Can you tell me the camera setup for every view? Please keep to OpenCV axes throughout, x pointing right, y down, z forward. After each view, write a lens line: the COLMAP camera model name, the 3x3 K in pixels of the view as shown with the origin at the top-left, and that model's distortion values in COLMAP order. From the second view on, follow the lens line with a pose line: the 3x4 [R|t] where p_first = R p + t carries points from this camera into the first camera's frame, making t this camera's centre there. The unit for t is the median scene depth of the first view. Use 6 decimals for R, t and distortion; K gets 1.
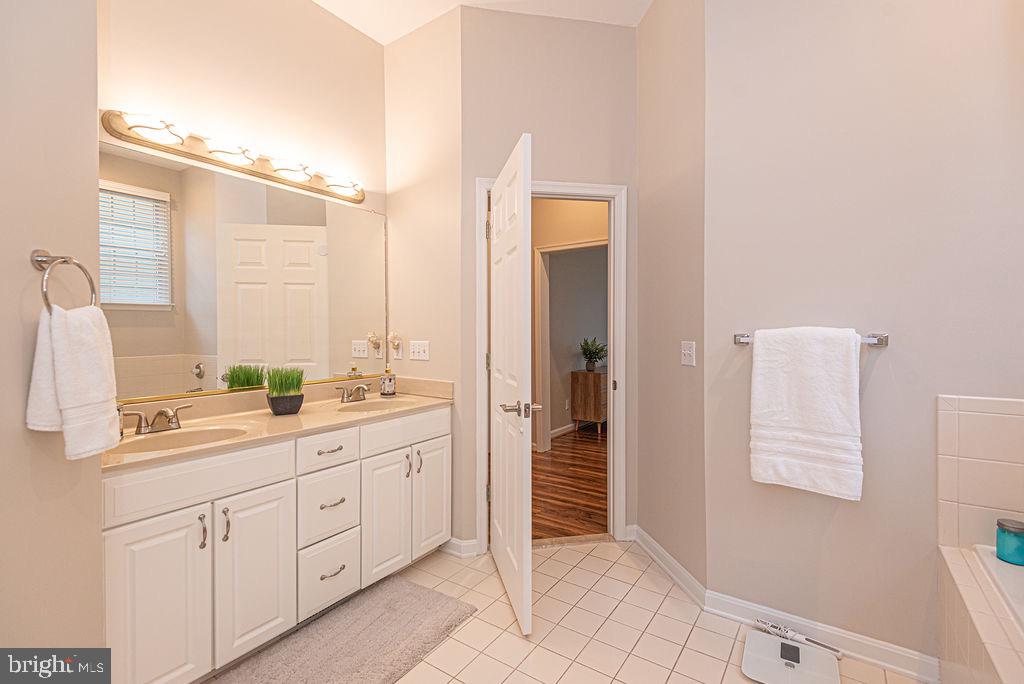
lens RADIAL K [[472.3, 0, 521.9], [0, 472.3, 334.9], [0, 0, 1]] dist [0.022448, -0.011787]
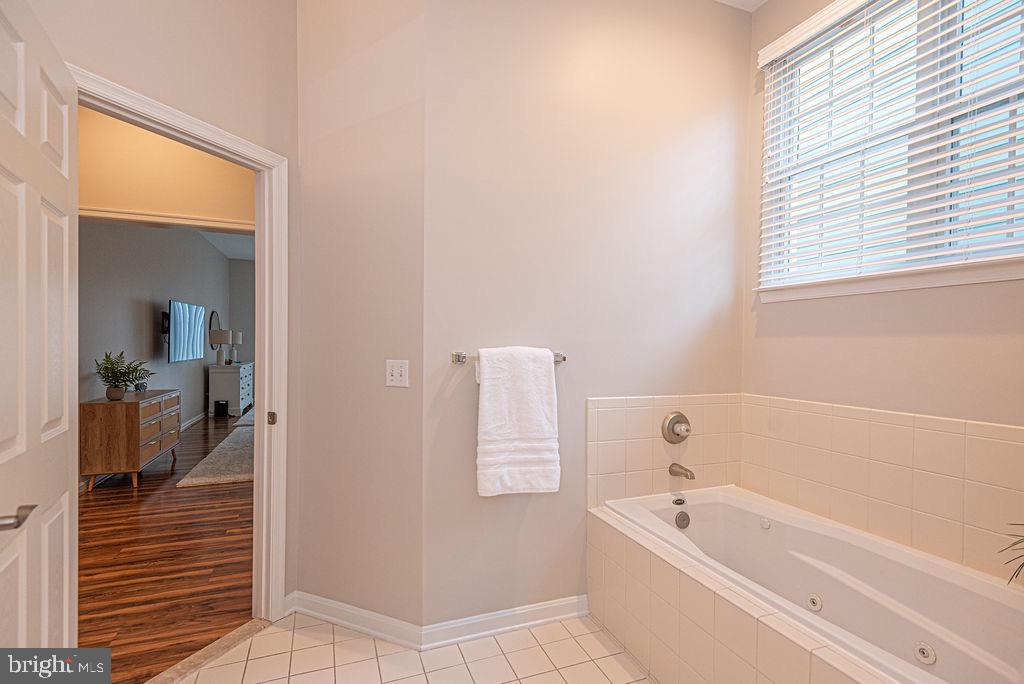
lens RADIAL K [[472.3, 0, 514.5], [0, 472.3, 348.6], [0, 0, 1]] dist [0.022448, -0.011787]
pose [[0.561207, 0.006954, 0.827646, -0.262736], [-0.009465, 0.999953, -0.001984, -0.007869], [-0.827621, -0.006720, 0.561247, 0.308089]]
